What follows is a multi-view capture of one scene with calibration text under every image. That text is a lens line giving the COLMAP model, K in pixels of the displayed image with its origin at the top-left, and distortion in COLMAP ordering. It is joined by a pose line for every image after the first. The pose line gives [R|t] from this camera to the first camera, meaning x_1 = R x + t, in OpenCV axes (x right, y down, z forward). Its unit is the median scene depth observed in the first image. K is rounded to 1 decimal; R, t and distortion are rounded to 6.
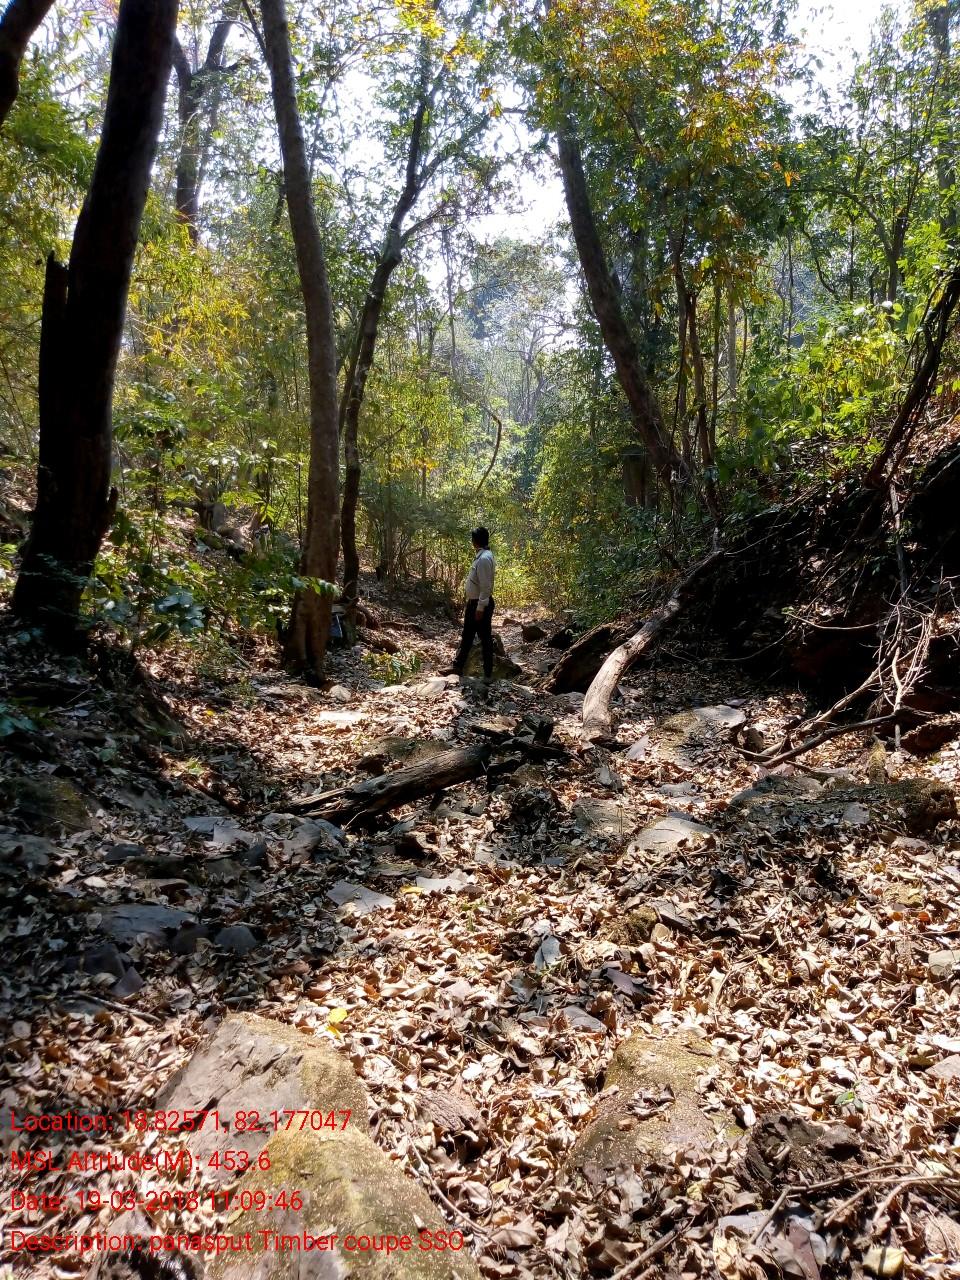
lens RADIAL K [[1025.4, 0, 472.7], [0, 1025.4, 640.6], [0, 0, 1]] dist [0.038819, -0.103782]
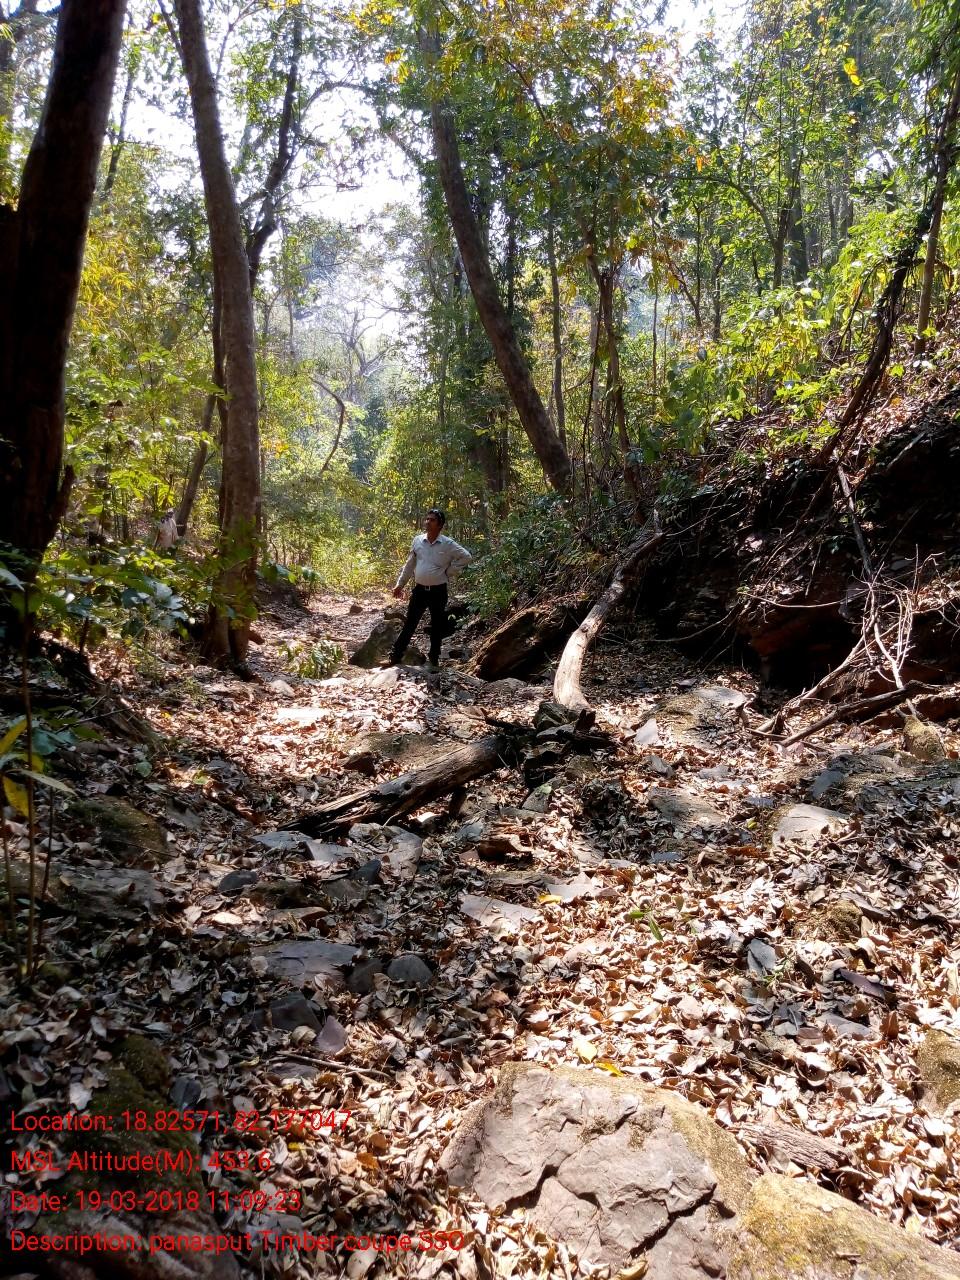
lens RADIAL K [[1025.4, 0, 472.7], [0, 1025.4, 640.6], [0, 0, 1]] dist [0.038819, -0.103782]
pose [[0.982136, -0.028853, 0.185947, -0.180908], [0.026341, 0.999526, 0.015965, -0.003476], [-0.186319, -0.010782, 0.982430, 0.067434]]
